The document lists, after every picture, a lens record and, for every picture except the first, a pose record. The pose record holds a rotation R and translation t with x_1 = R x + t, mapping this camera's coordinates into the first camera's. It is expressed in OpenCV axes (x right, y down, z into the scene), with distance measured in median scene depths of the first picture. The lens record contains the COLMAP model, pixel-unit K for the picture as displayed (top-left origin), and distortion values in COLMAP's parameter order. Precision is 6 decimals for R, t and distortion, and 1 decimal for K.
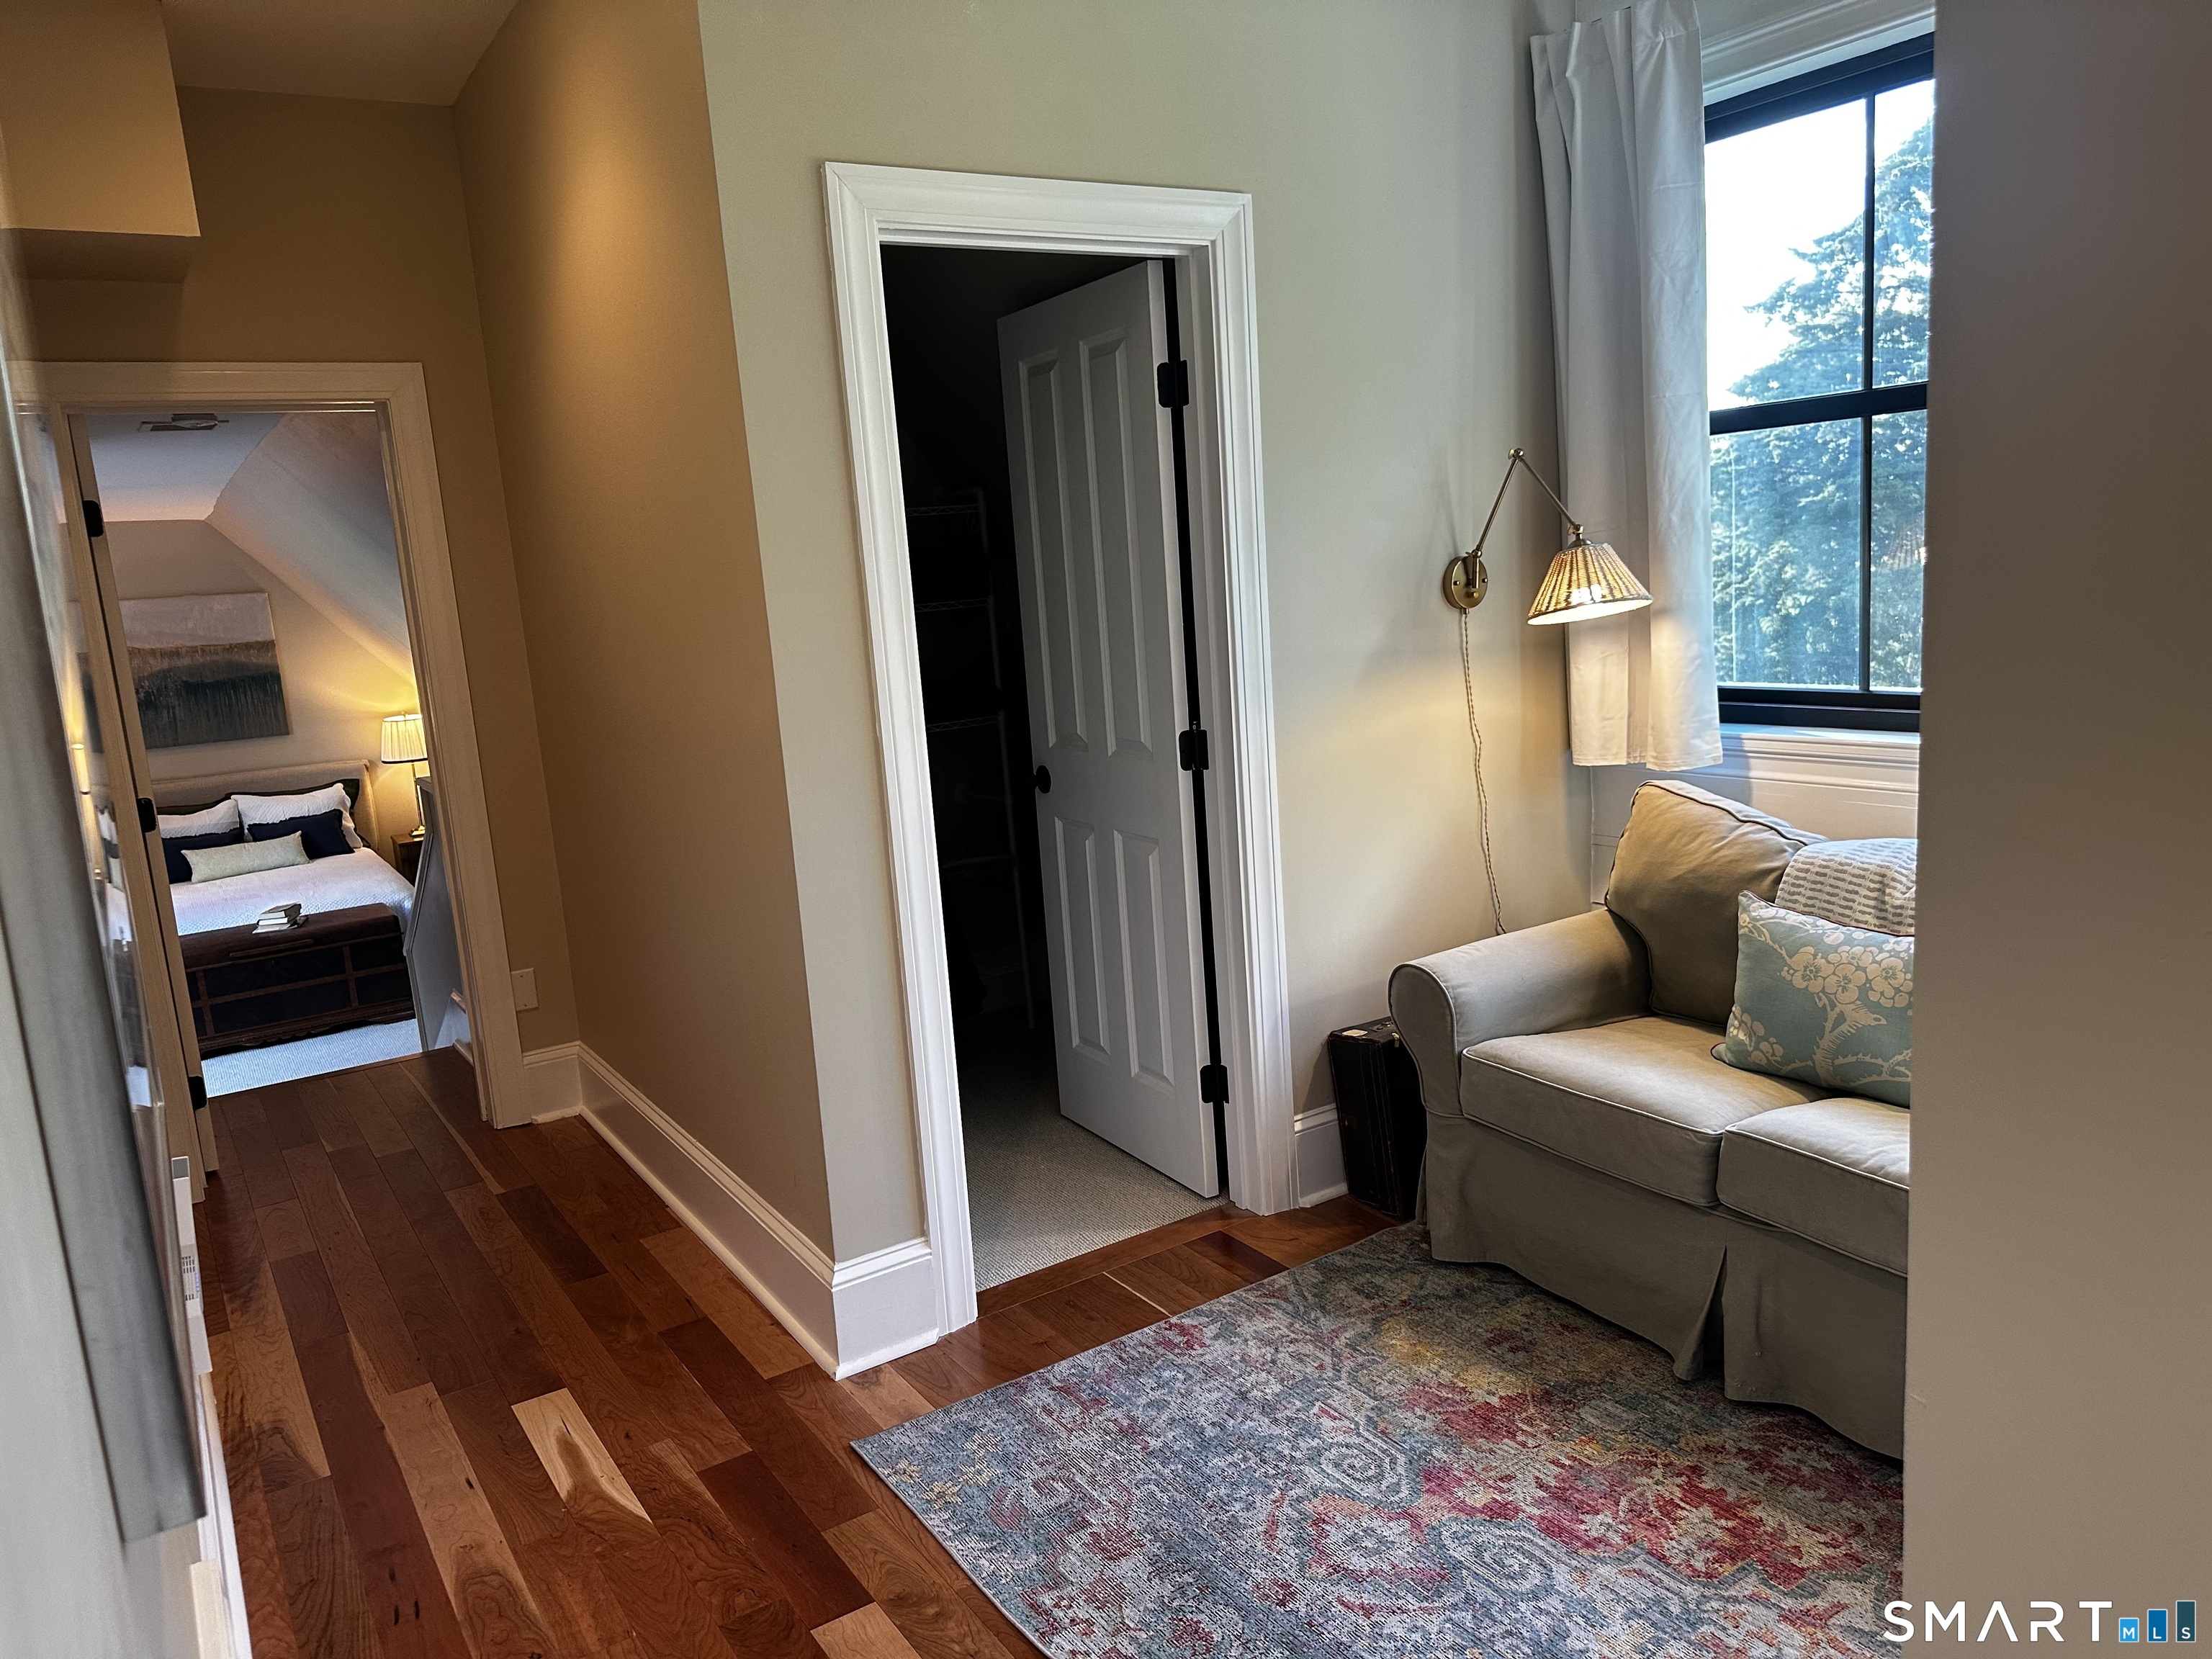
lens RADIAL K [[1568.5, 0, 1083.1], [0, 1568.5, 847.6], [0, 0, 1]] dist [0.021573, -0.003992]
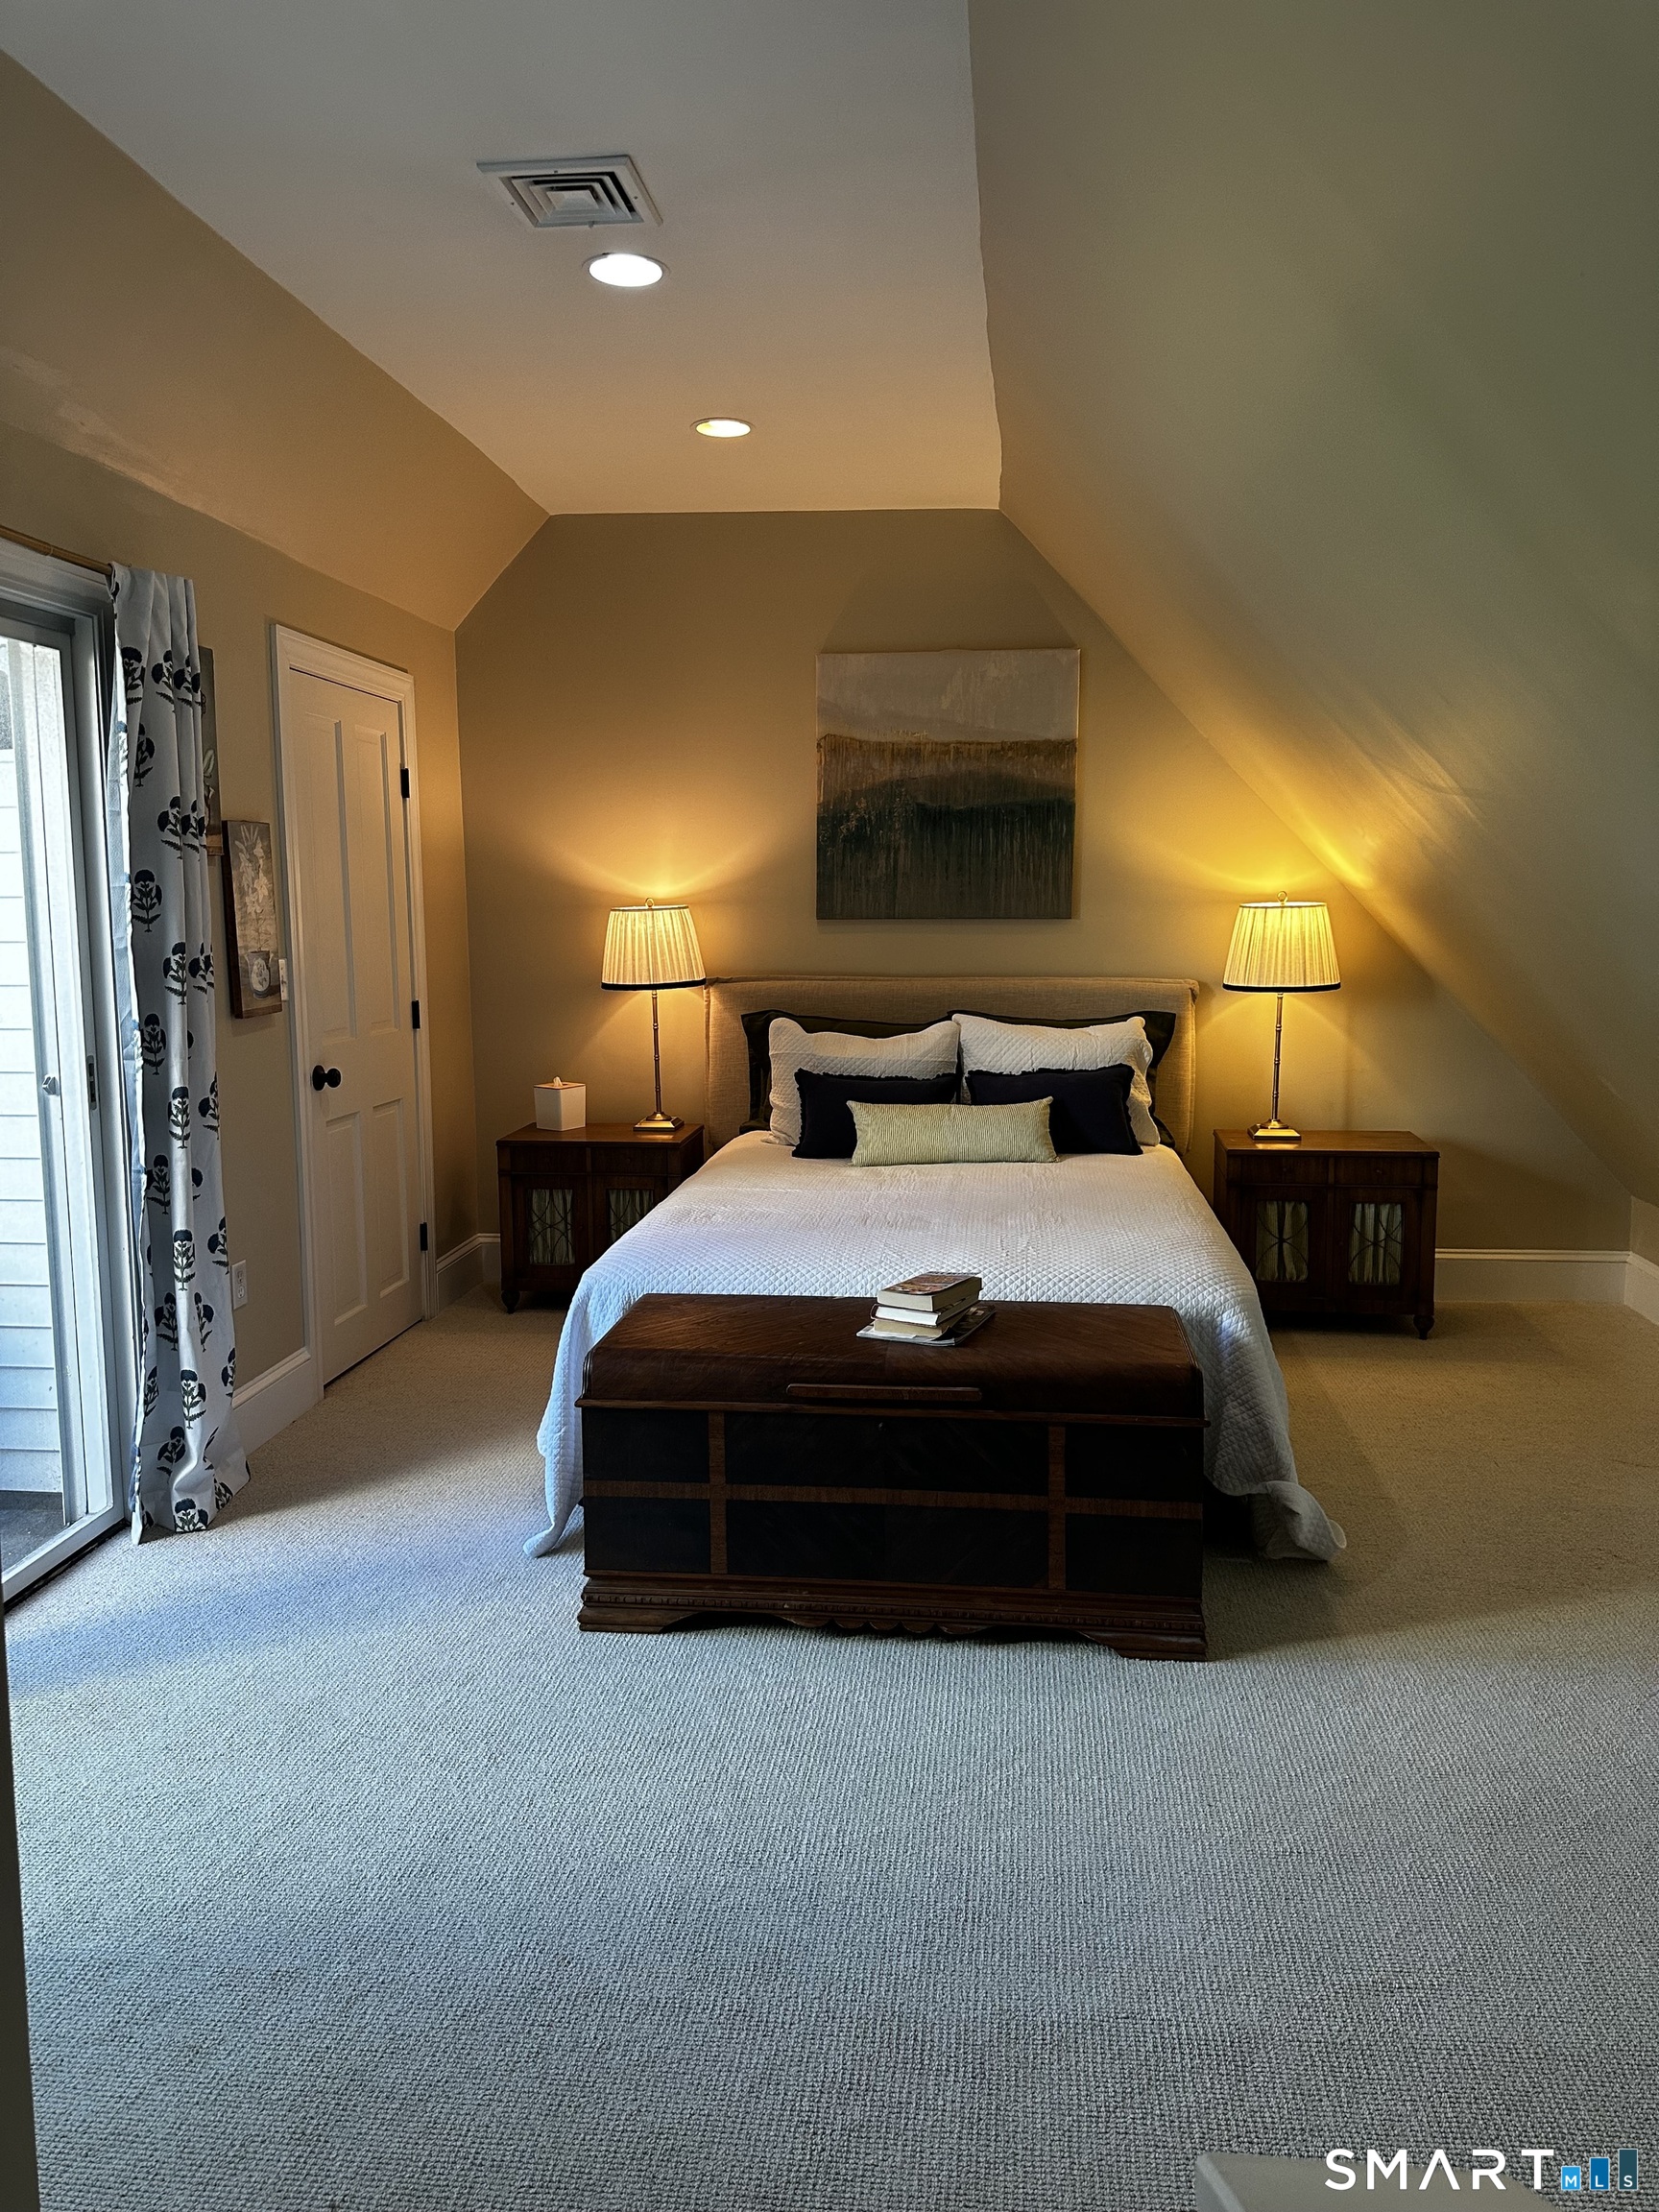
lens RADIAL K [[1568.5, 0, 812.1], [0, 1568.5, 1111.5], [0, 0, 1]] dist [0.021573, -0.003992]
pose [[0.780394, 0.147661, -0.607603, -0.244952], [-0.162060, 0.986277, 0.031539, -0.009020], [0.603922, 0.073856, 0.793614, 0.544327]]
